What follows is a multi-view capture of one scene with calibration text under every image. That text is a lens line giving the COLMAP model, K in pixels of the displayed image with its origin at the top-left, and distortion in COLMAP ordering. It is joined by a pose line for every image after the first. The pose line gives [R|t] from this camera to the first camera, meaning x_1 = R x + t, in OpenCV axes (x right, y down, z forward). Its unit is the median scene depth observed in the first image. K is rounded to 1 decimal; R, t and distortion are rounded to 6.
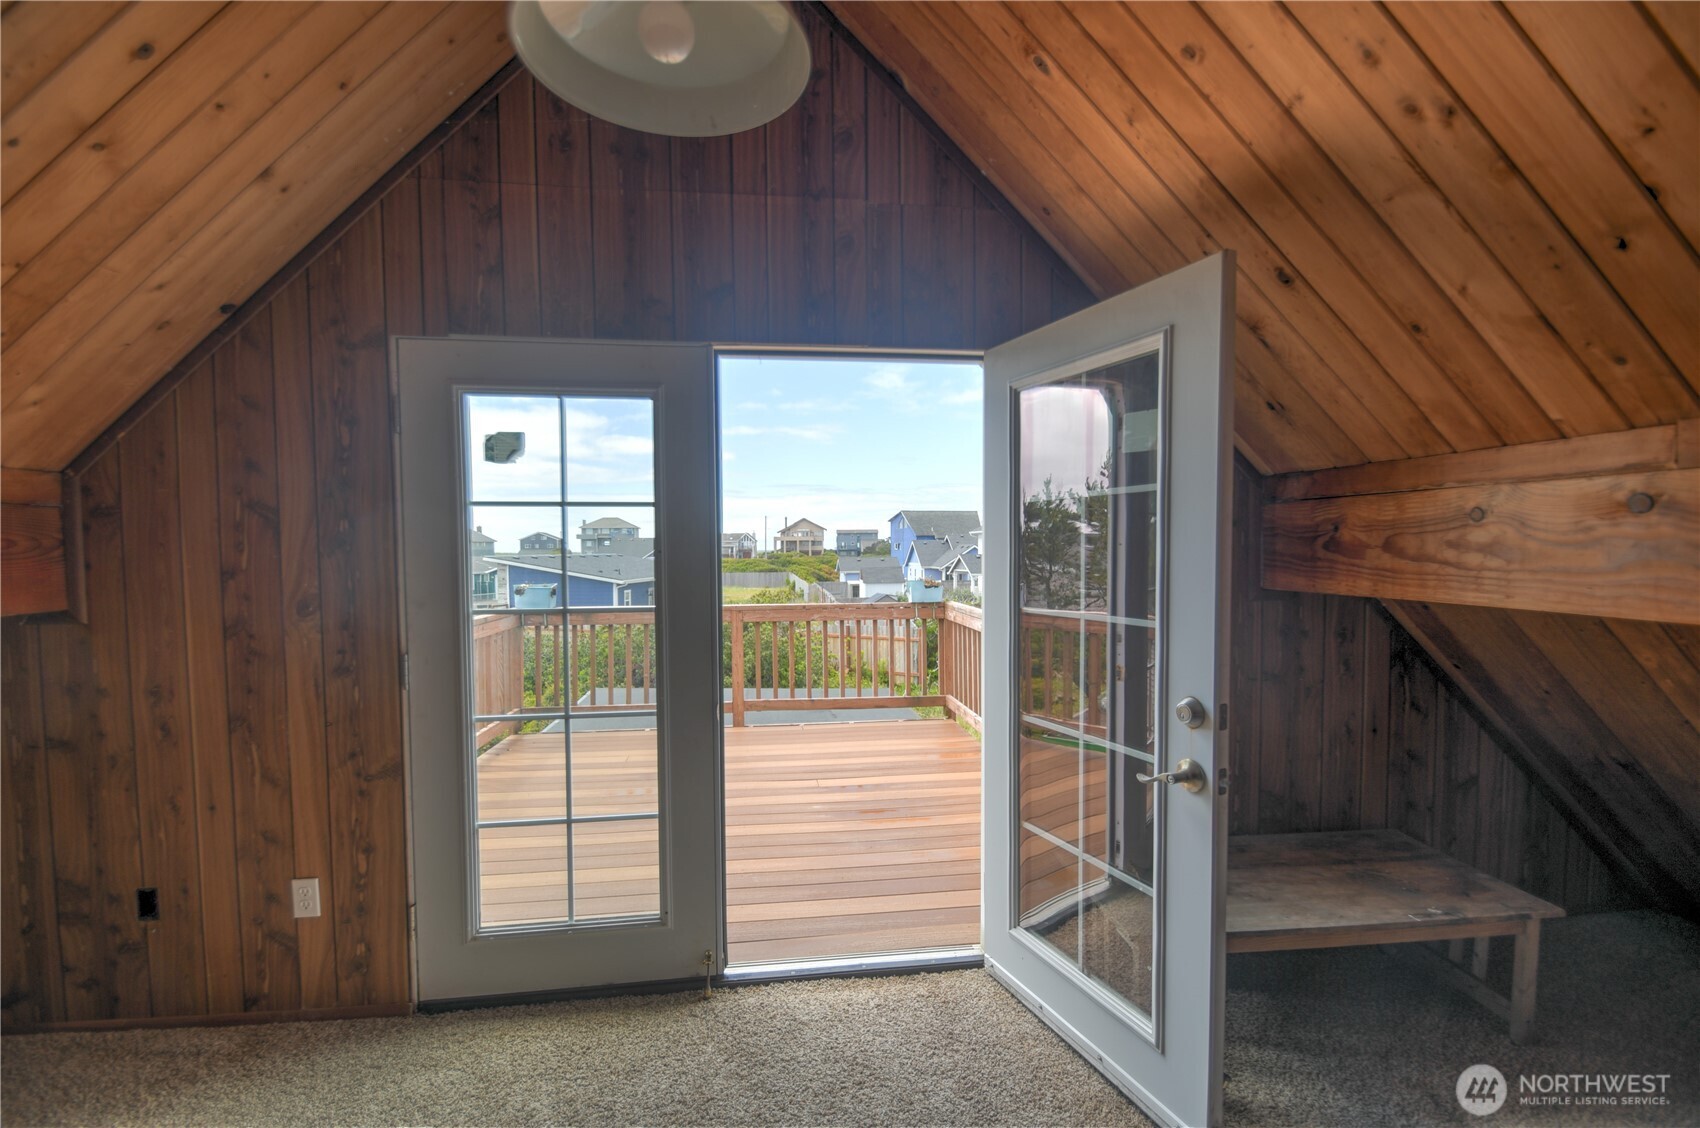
lens RADIAL K [[772.4, 0, 851.1], [0, 772.4, 584.9], [0, 0, 1]] dist [0.017770, -0.019256]
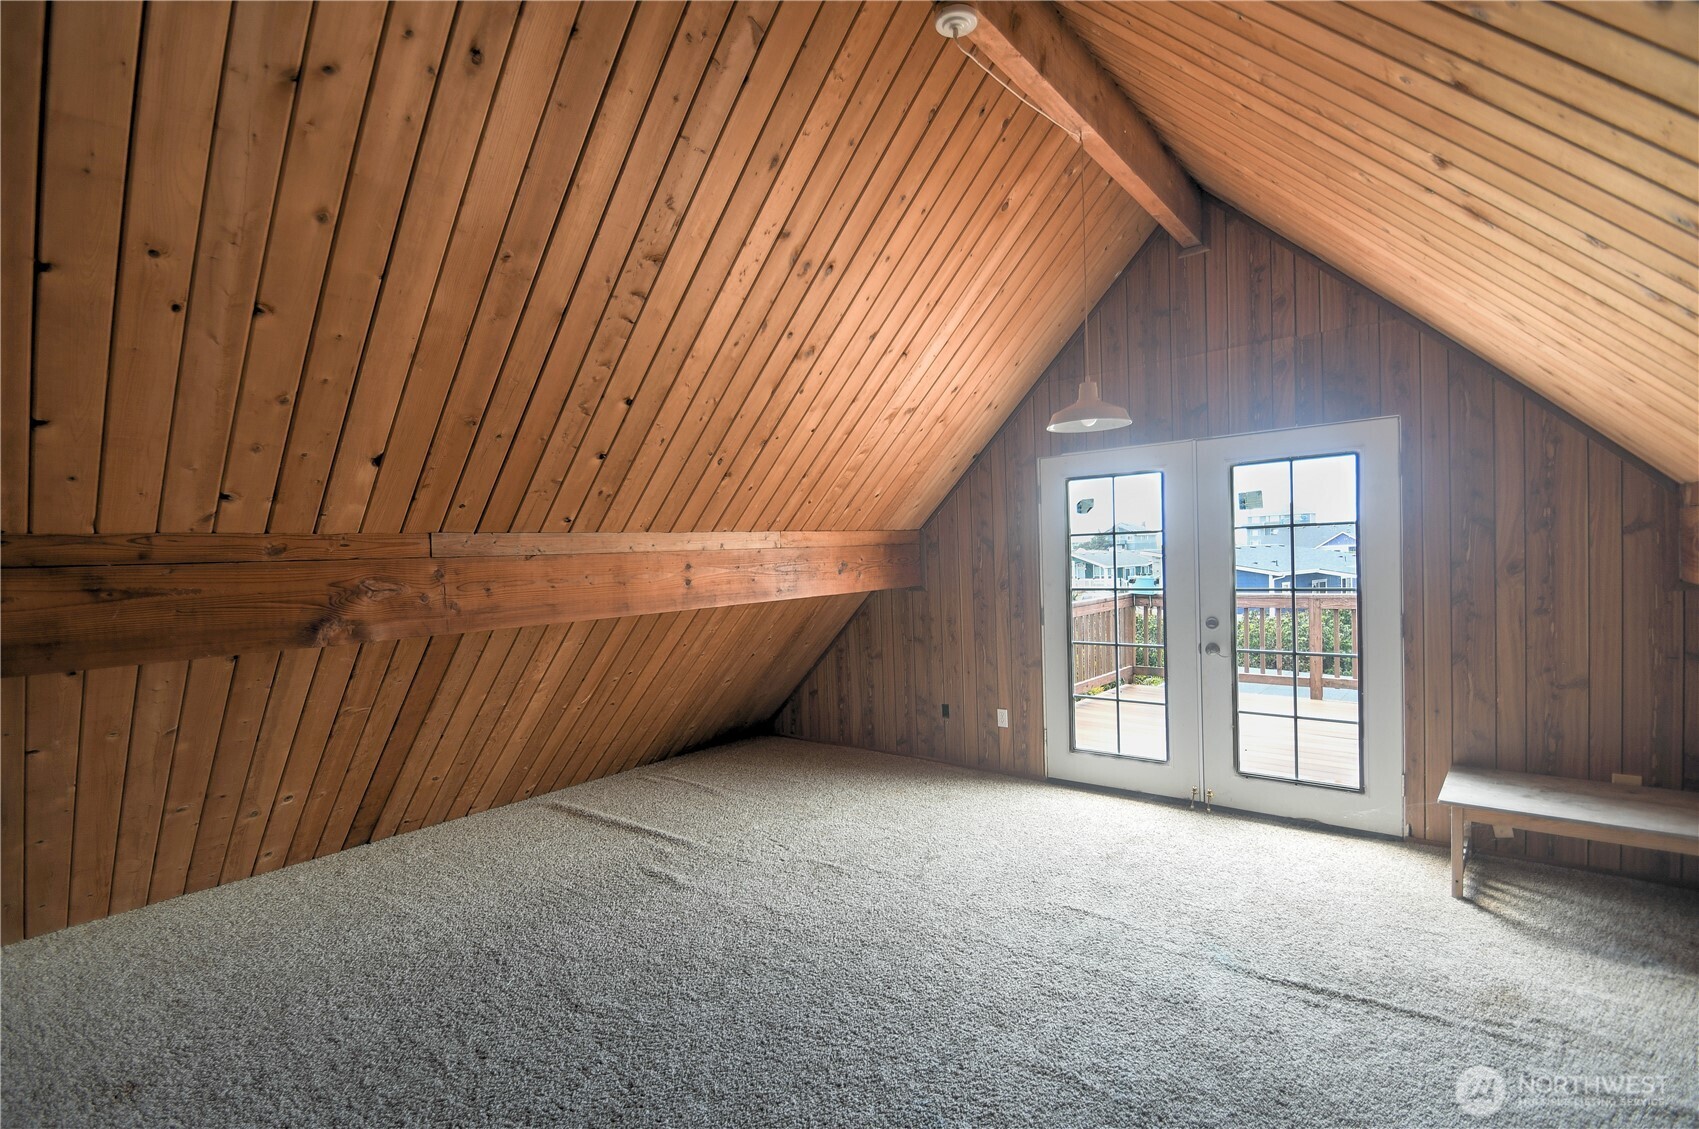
lens RADIAL K [[760.4, 0, 846.3], [0, 760.4, 580.5], [0, 0, 1]] dist [0.011527, -0.018426]
pose [[0.680795, 0.006643, -0.732444, 0.572869], [-0.002973, 0.999976, 0.006305, 0.002534], [0.732468, -0.002115, 0.680798, -0.792872]]
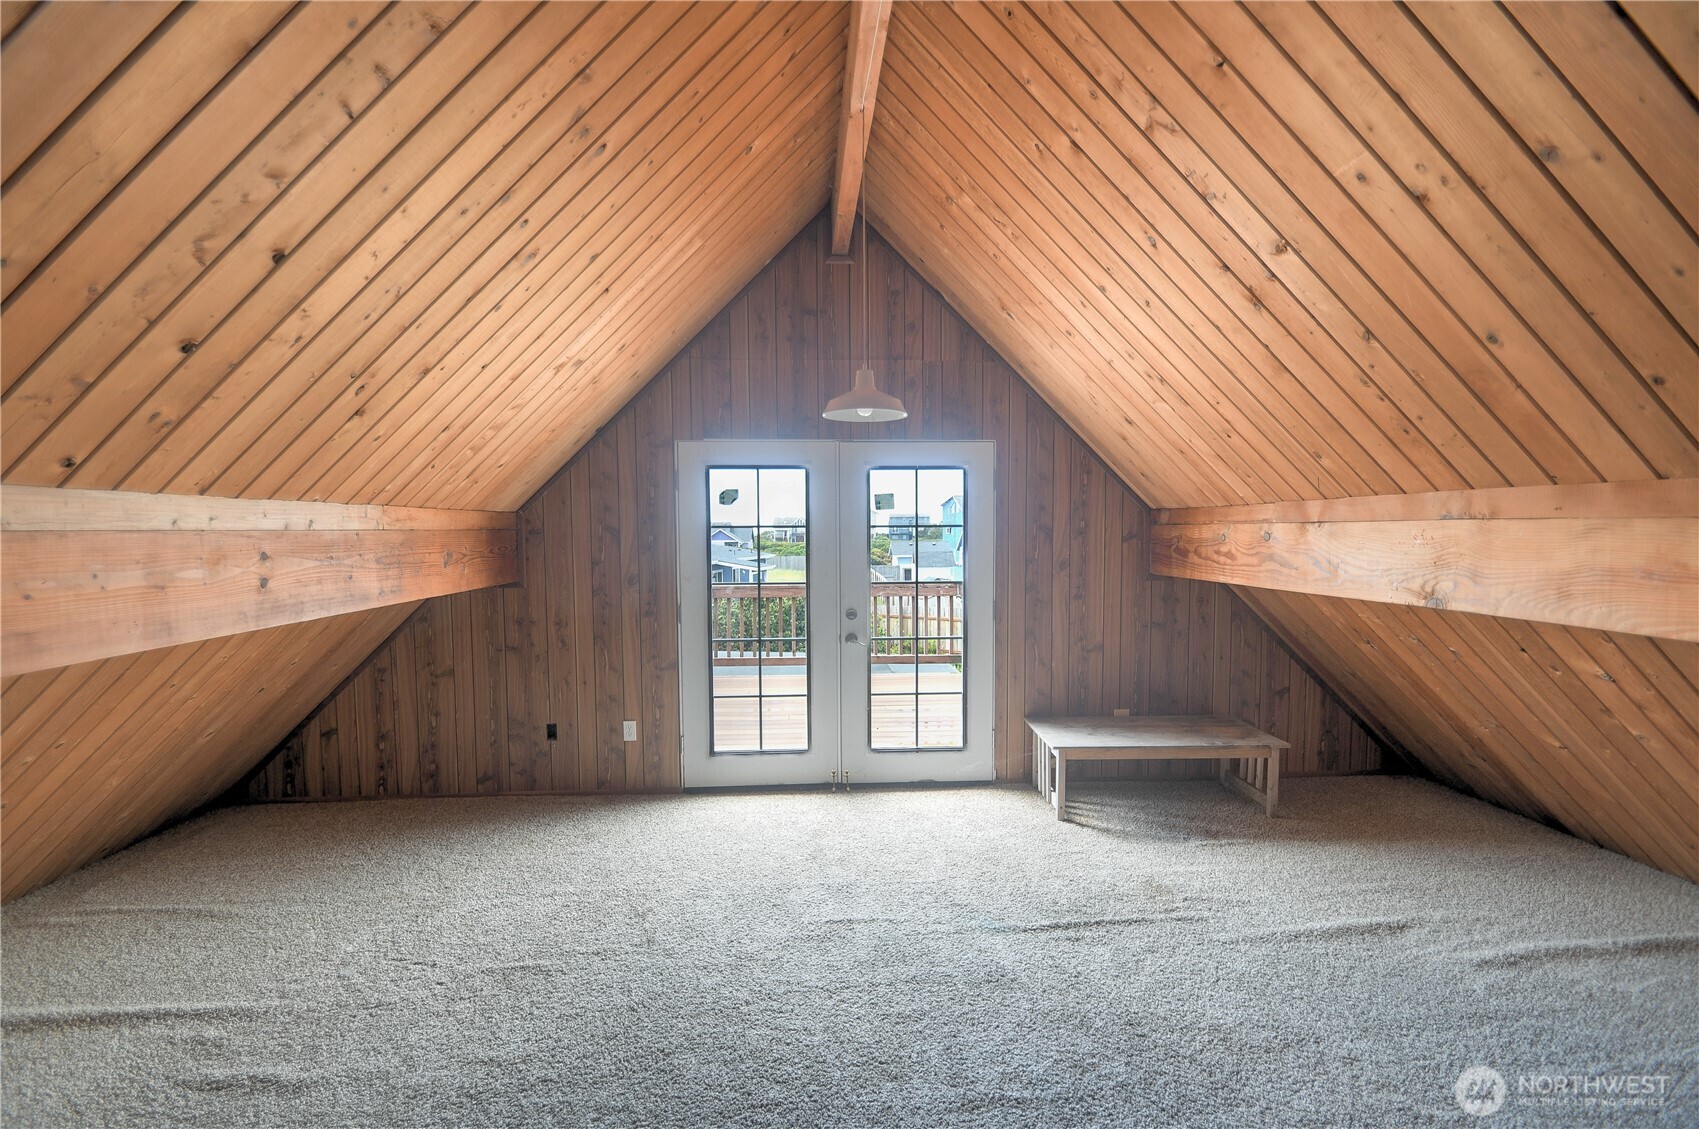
lens RADIAL K [[760.4, 0, 846.3], [0, 760.4, 580.5], [0, 0, 1]] dist [0.011527, -0.018426]
pose [[0.997239, 0.006314, -0.073989, -0.024966], [-0.005143, 0.999859, 0.016011, -0.004591], [0.074079, -0.015586, 0.997131, -0.852009]]
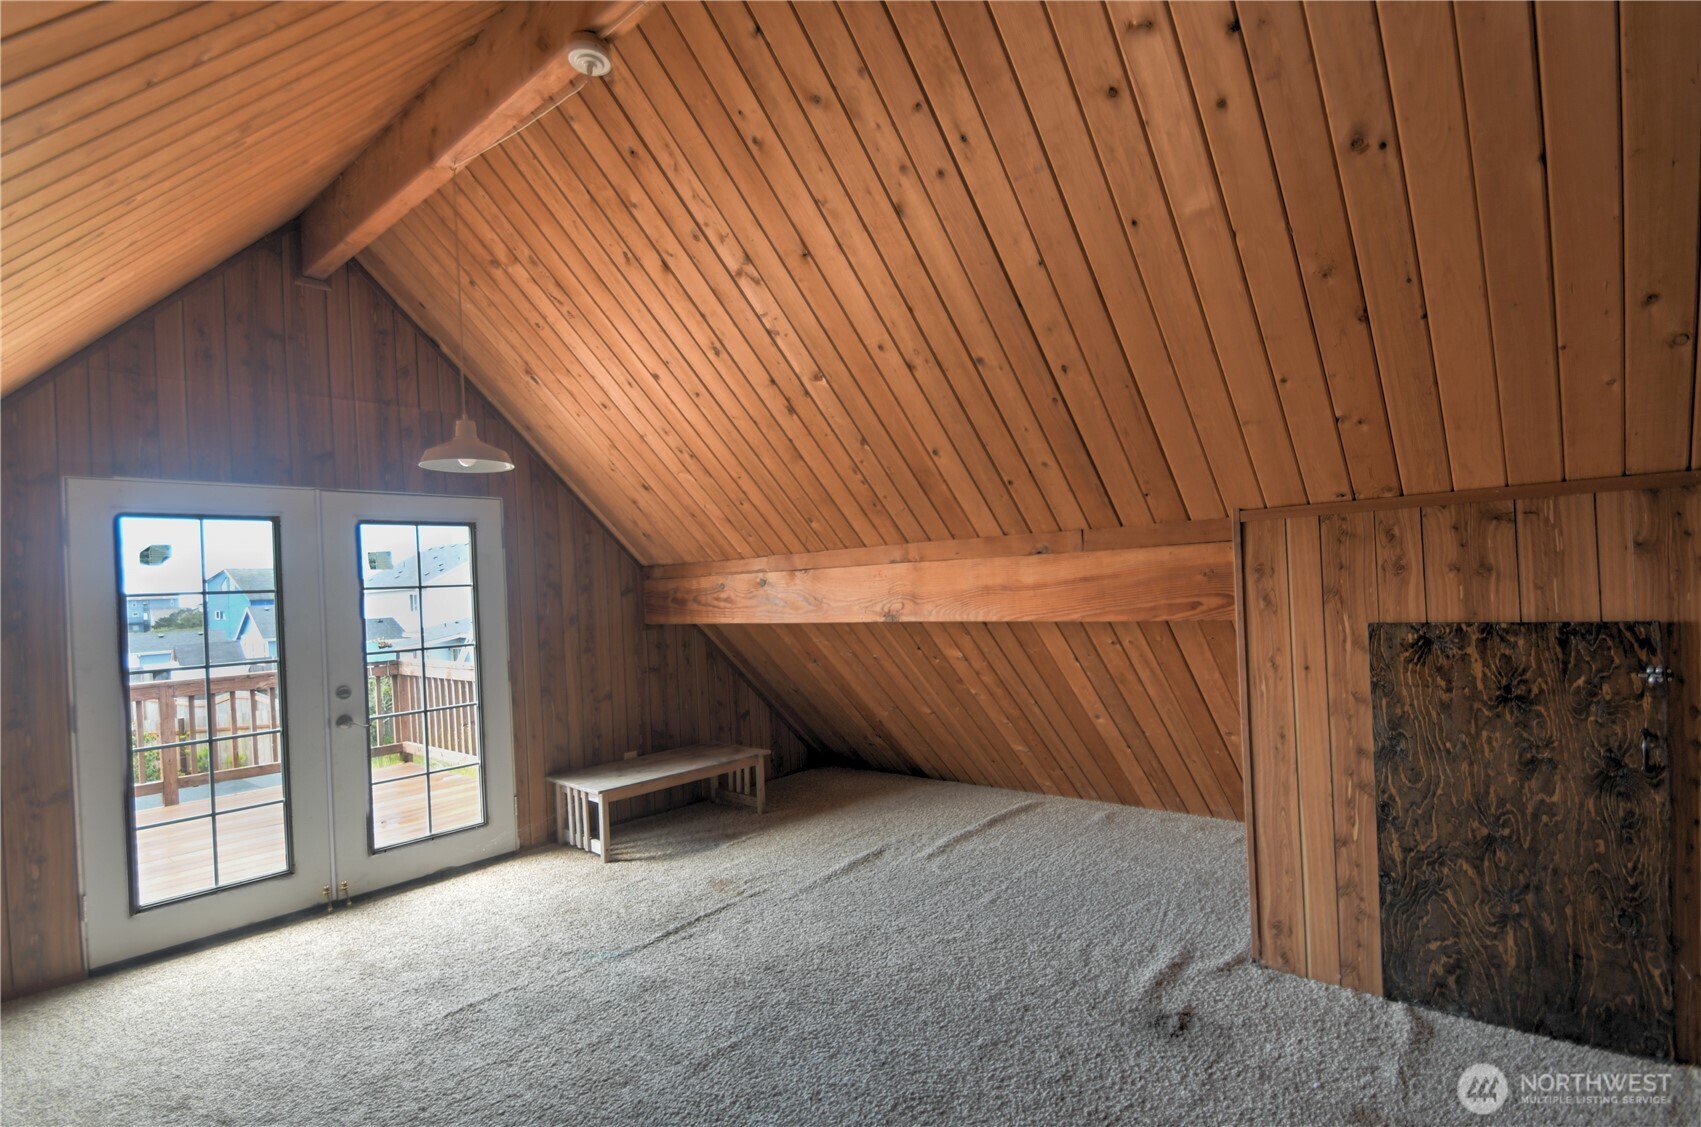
lens RADIAL K [[814.2, 0, 847.4], [0, 814.2, 579.6], [0, 0, 1]] dist [0.003804, -0.013561]
pose [[0.748353, -0.022794, 0.662909, -0.493163], [0.074023, 0.996036, -0.049316, 0.036062], [-0.659157, 0.085976, 0.747074, -0.966221]]
